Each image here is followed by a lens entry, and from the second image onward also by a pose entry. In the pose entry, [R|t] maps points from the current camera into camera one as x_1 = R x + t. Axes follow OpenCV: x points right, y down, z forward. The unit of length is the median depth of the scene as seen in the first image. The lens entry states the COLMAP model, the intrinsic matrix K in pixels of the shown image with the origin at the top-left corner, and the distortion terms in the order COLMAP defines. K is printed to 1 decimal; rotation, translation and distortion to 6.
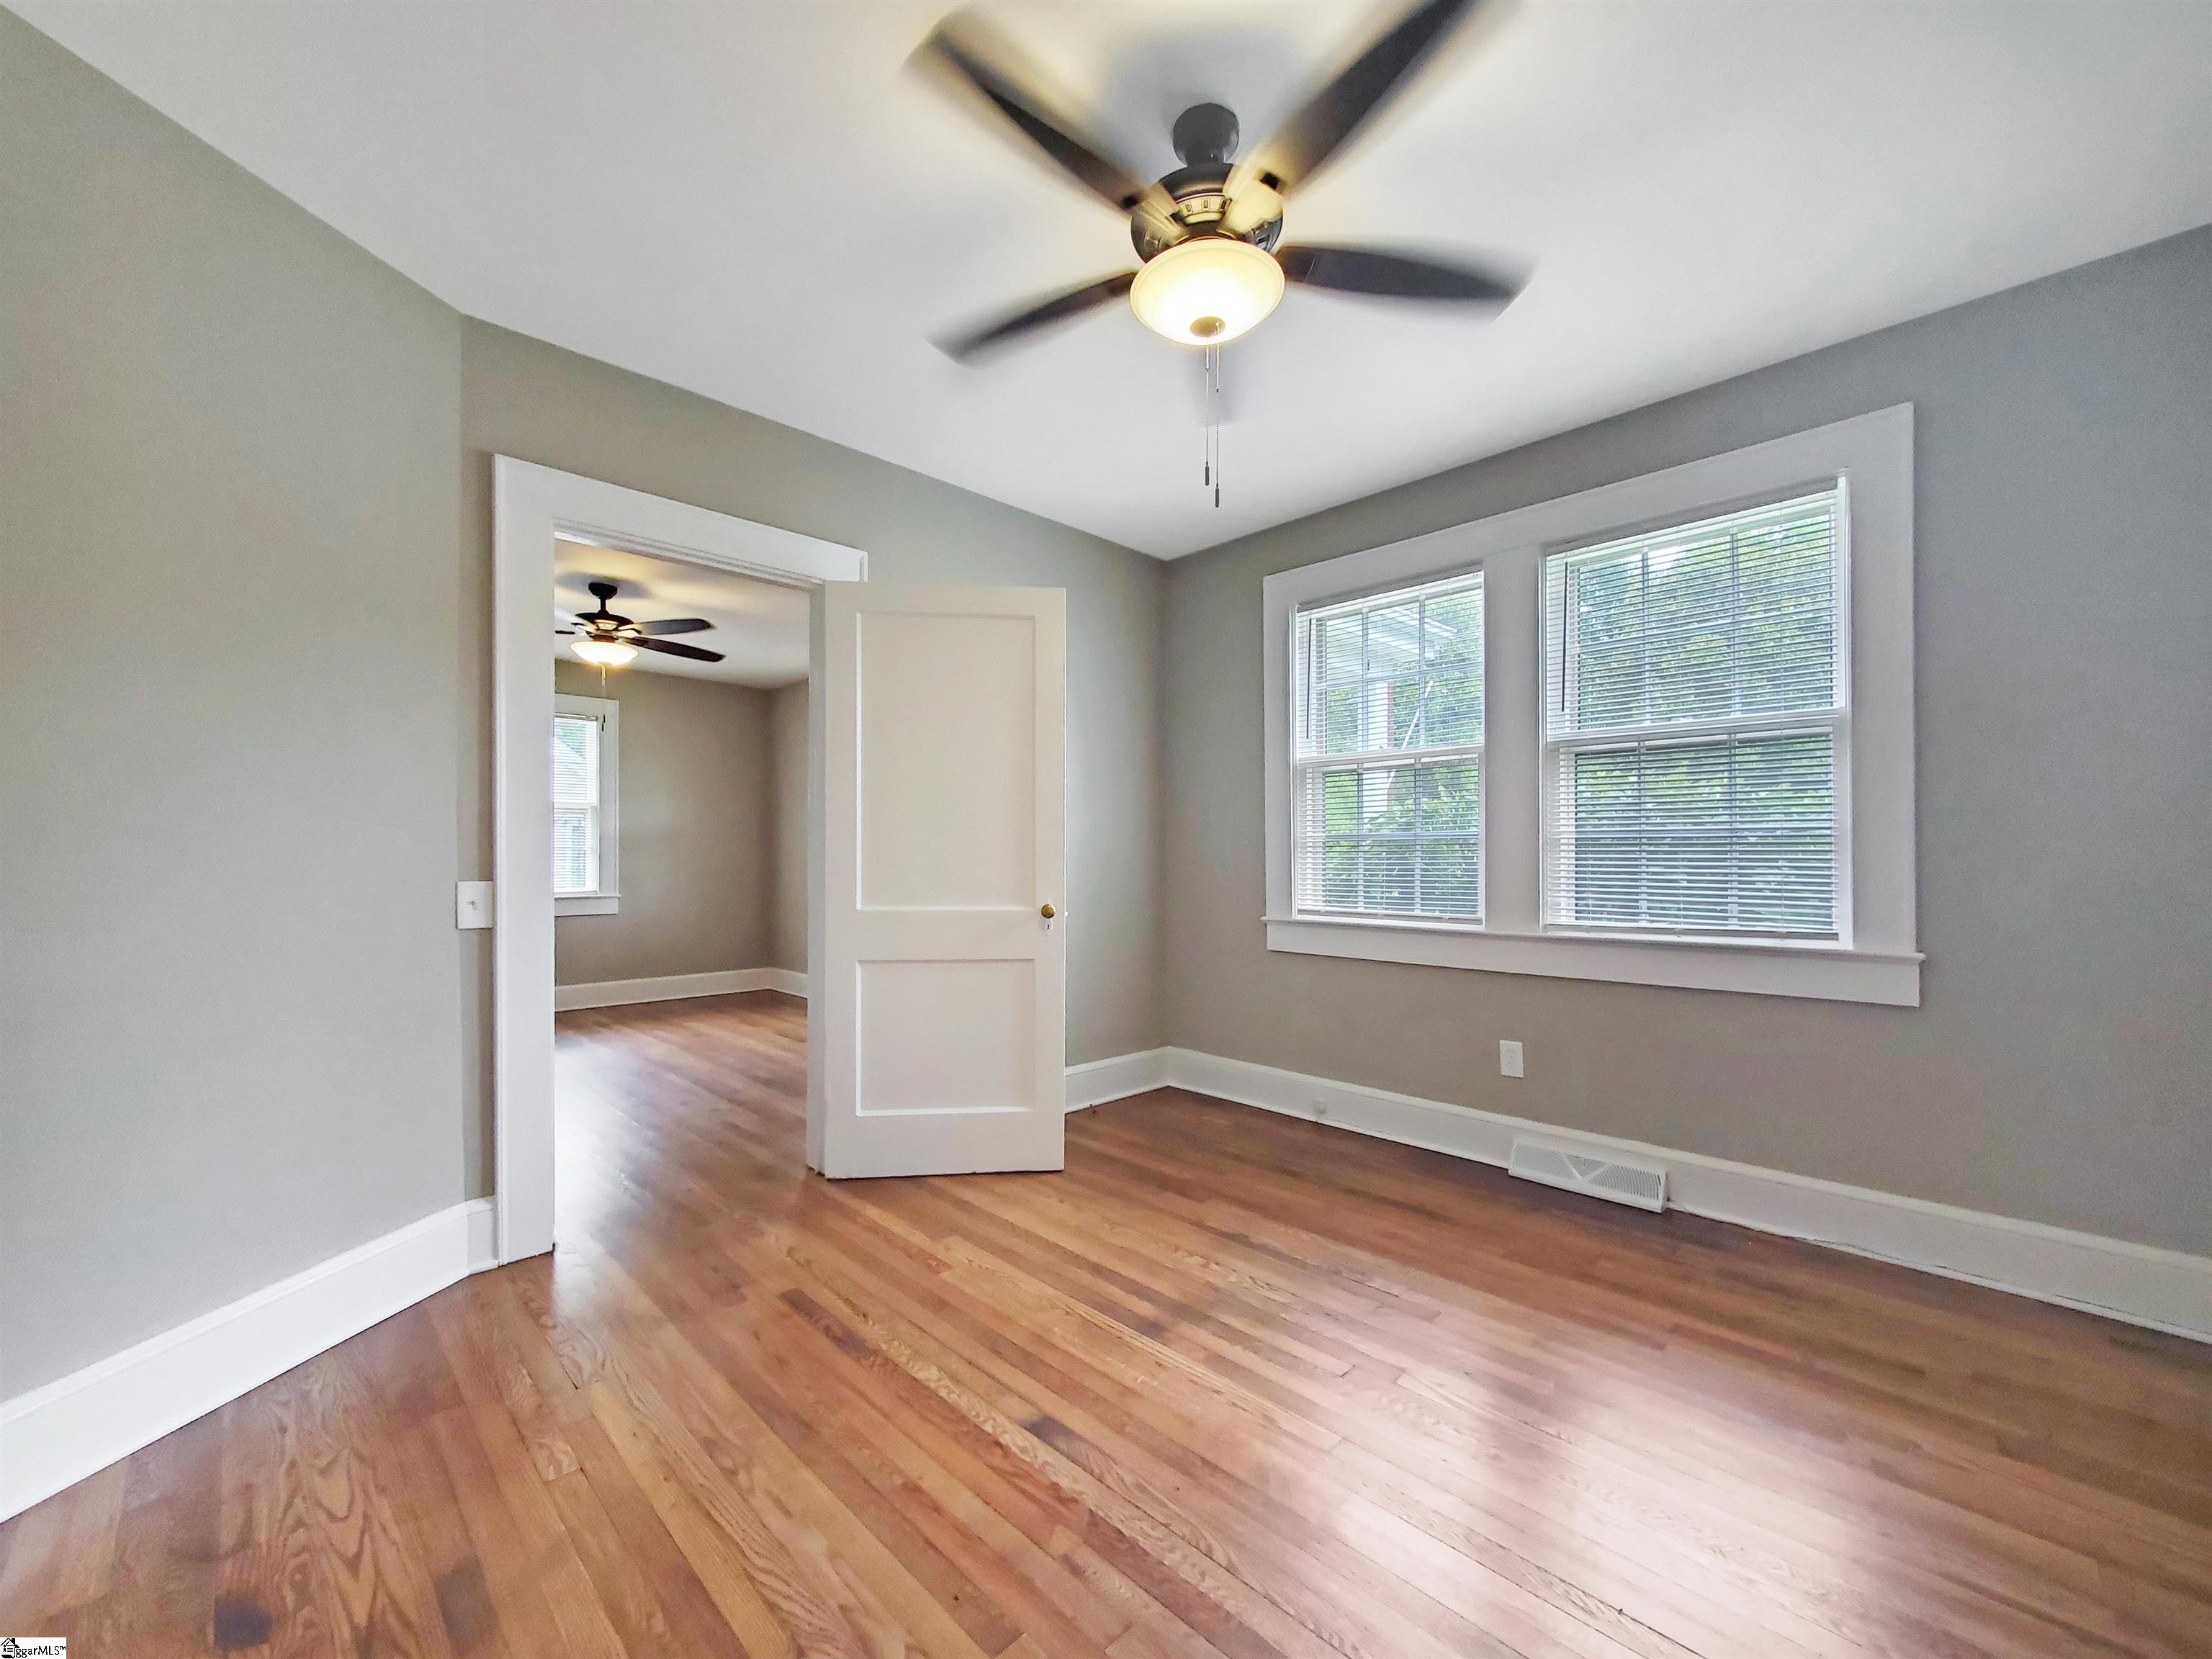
lens RADIAL K [[911.5, 0, 1106.0], [0, 911.5, 829.5], [0, 0, 1]] dist [0.003201, 0.000341]
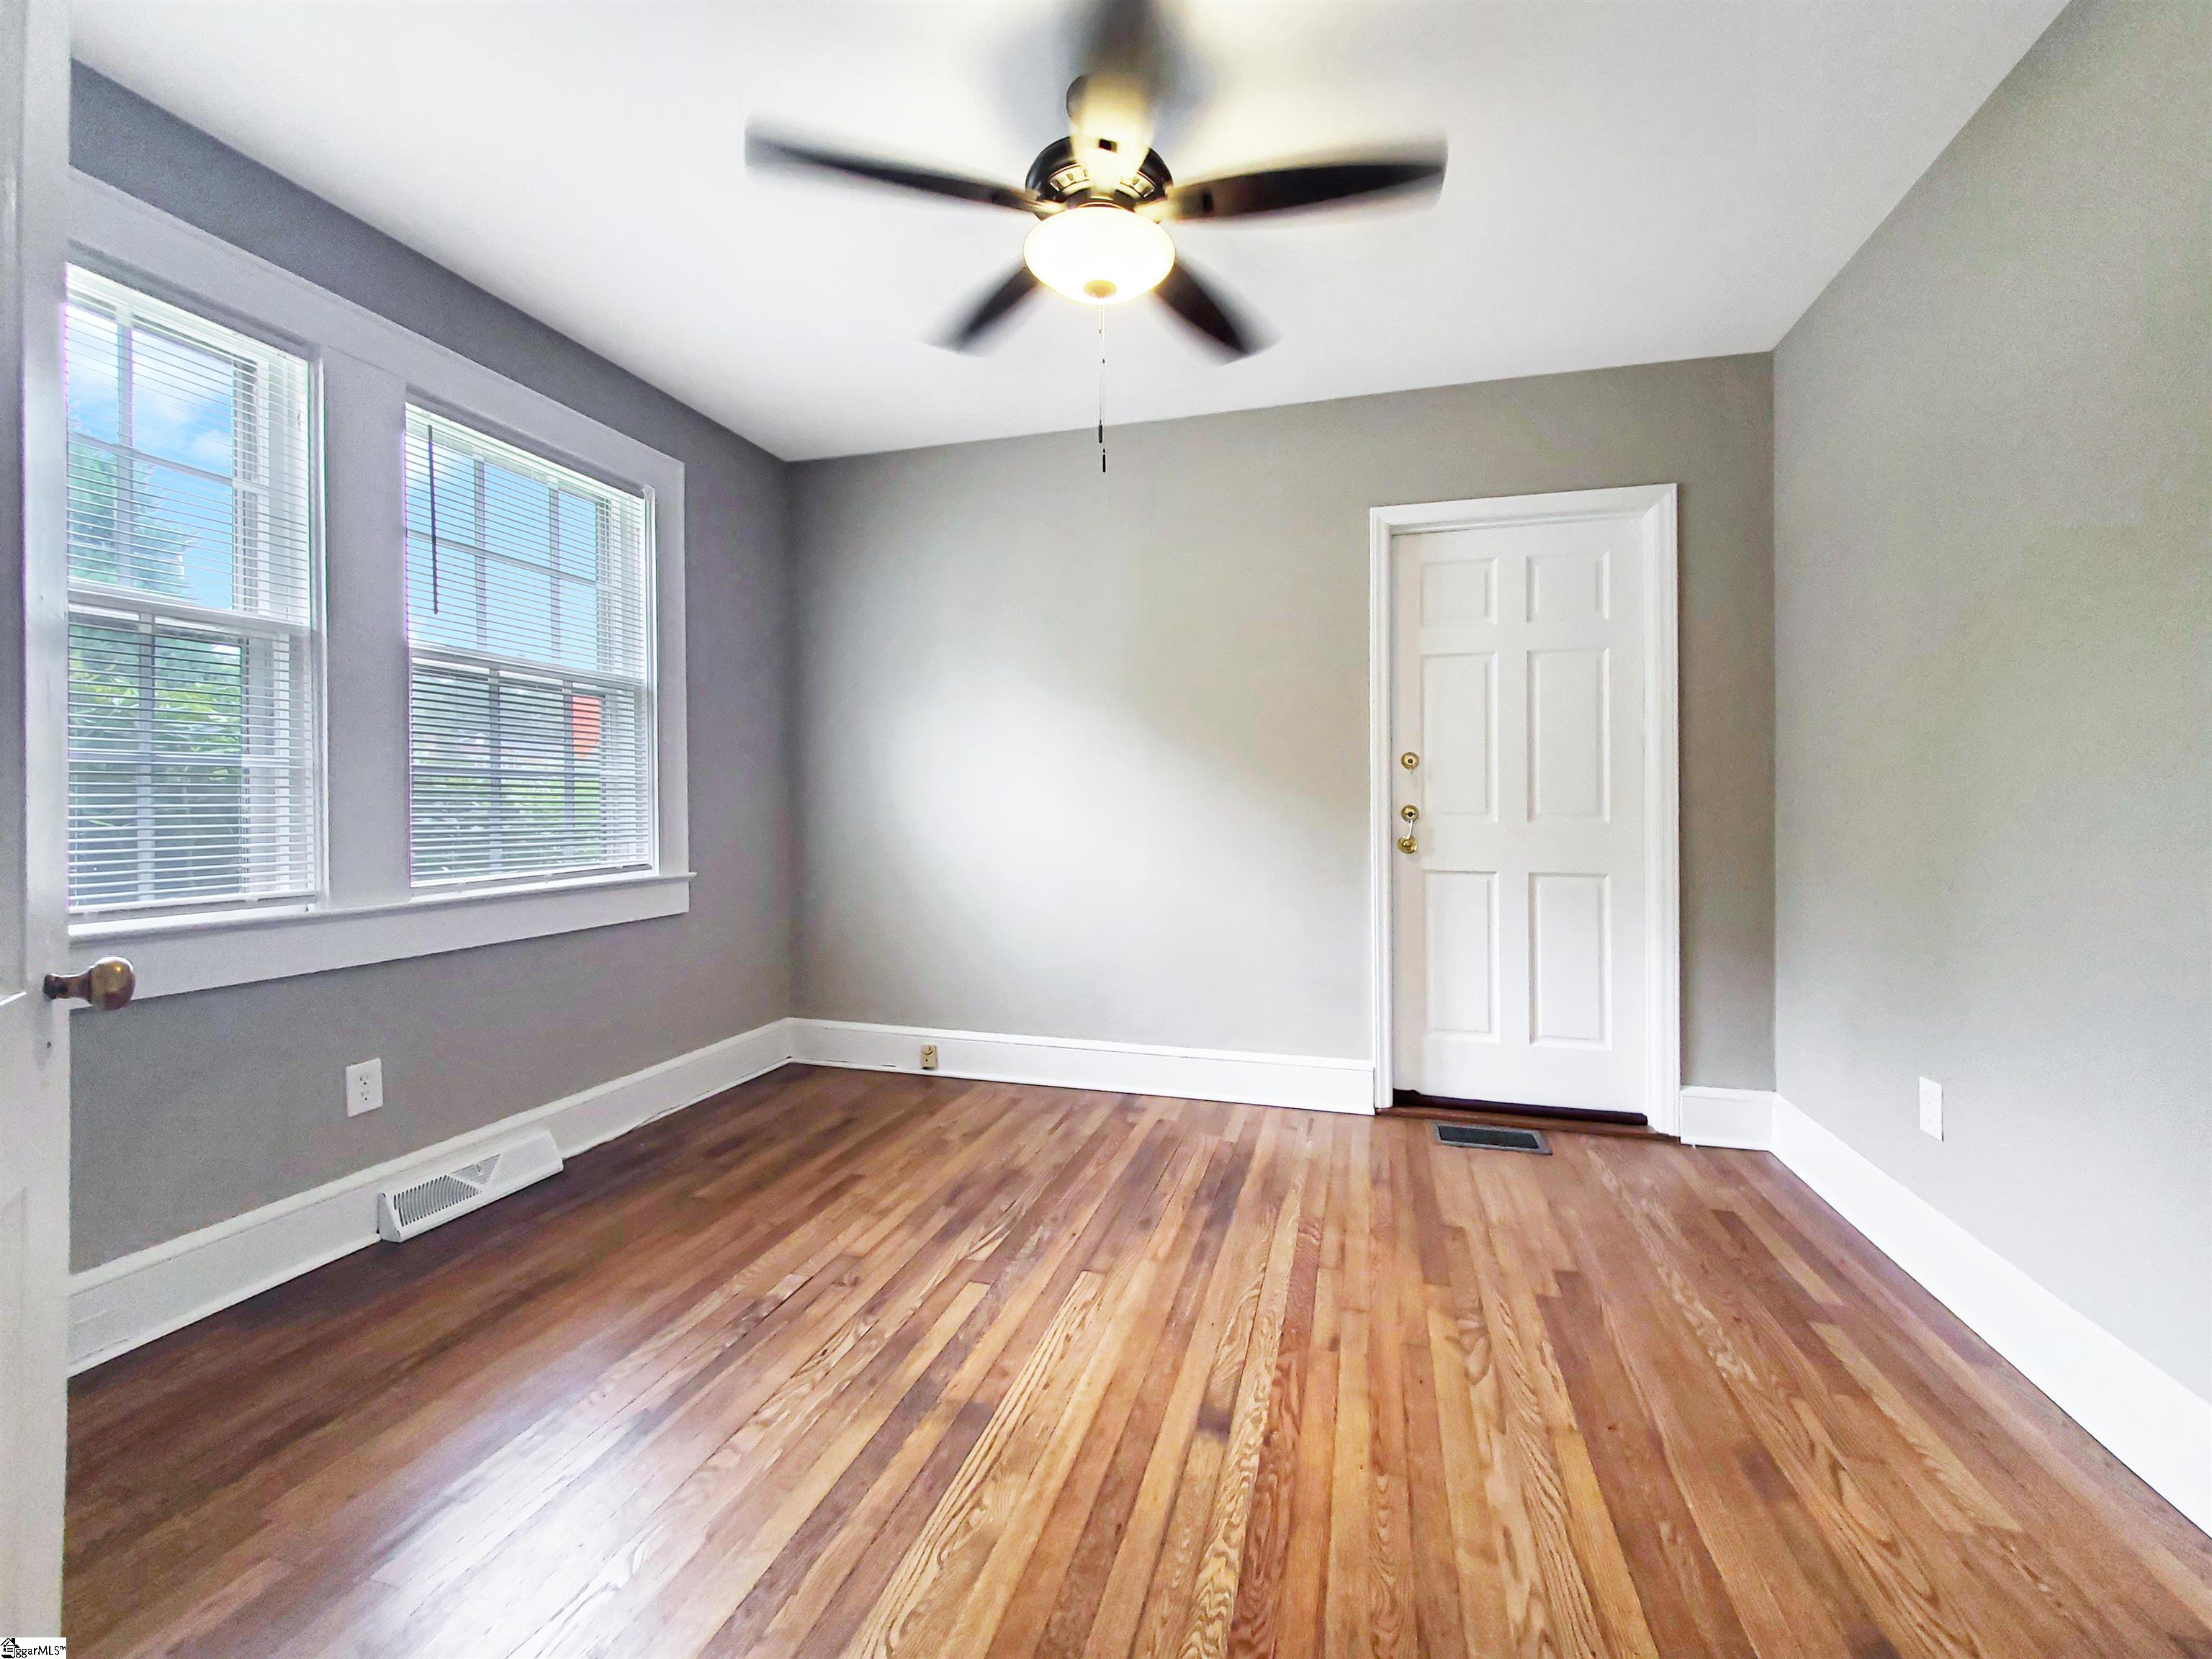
lens RADIAL K [[899.9, 0, 1111.0], [0, 899.9, 812.0], [0, 0, 1]] dist [-0.000722, -0.000051]
pose [[-0.497533, -0.005617, 0.867427, -0.621315], [-0.027584, 0.999576, -0.009349, 0.044242], [-0.867006, -0.028579, -0.497477, 1.218208]]
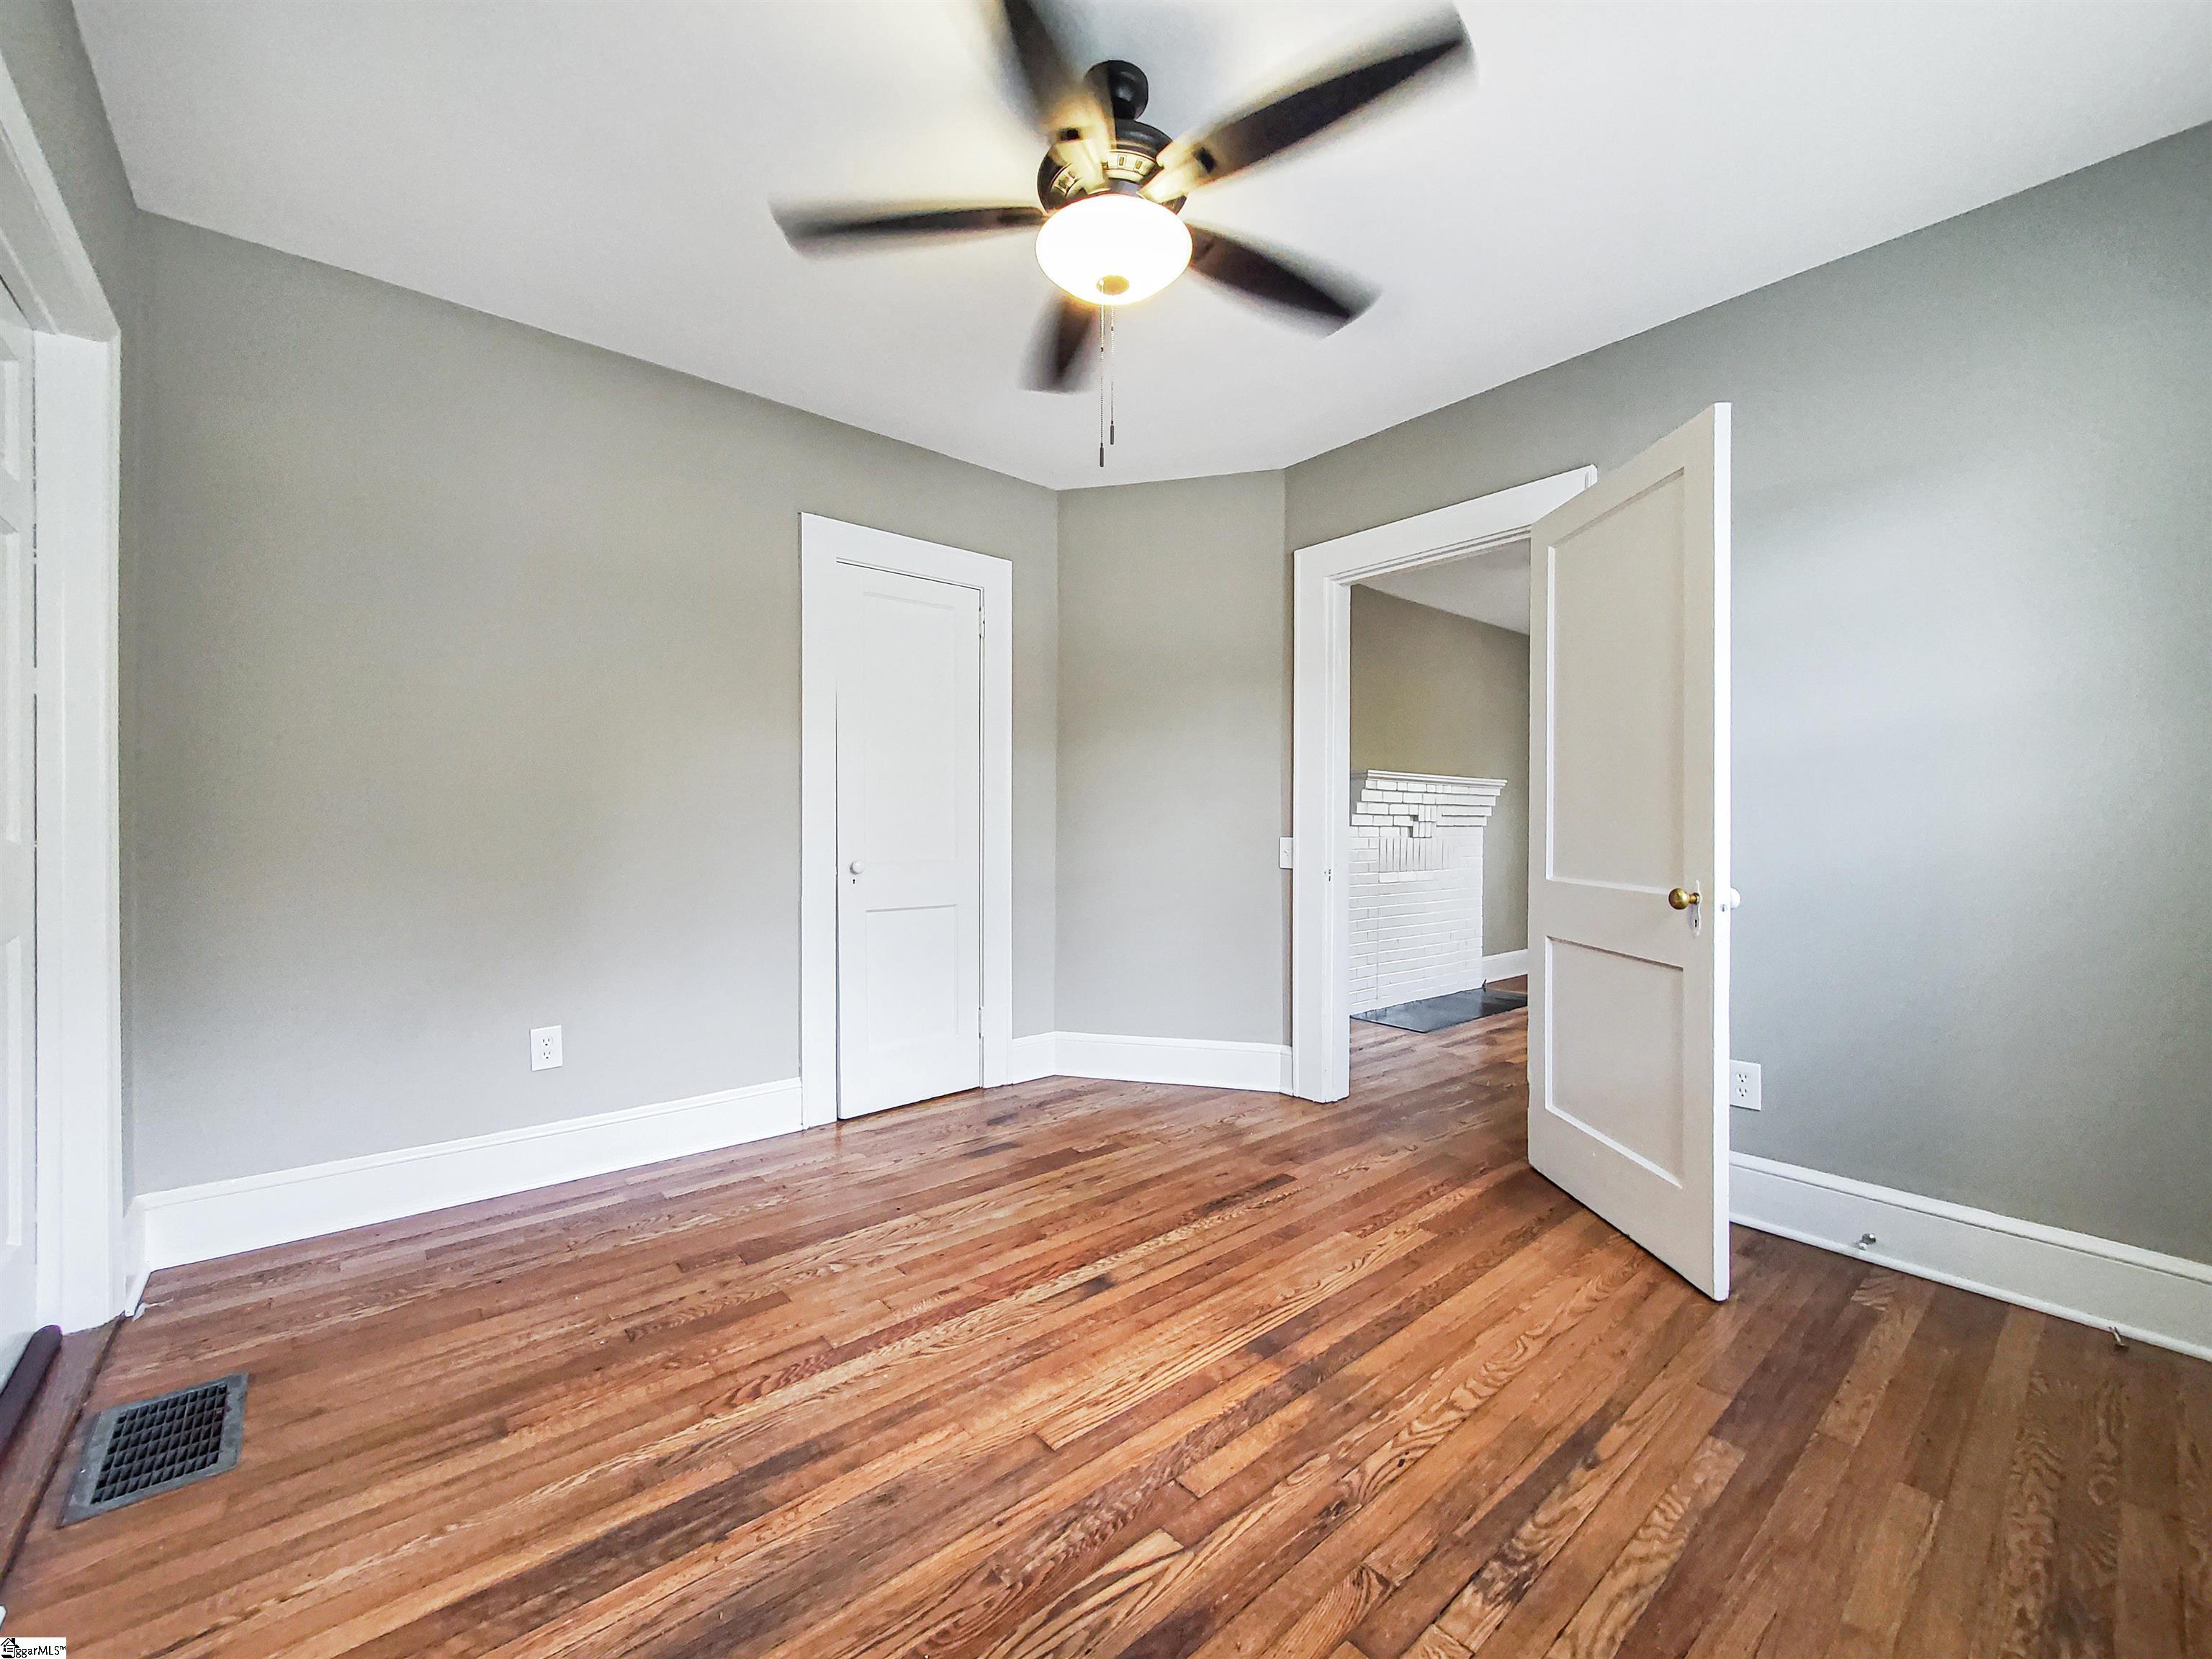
lens RADIAL K [[880.3, 0, 1094.0], [0, 880.3, 832.3], [0, 0, 1]] dist [0.001953, 0.000074]
pose [[-0.077333, 0.007054, -0.996980, 0.867430], [0.022368, 0.999736, 0.005338, 0.033121], [0.996754, -0.021888, -0.077471, 0.860219]]
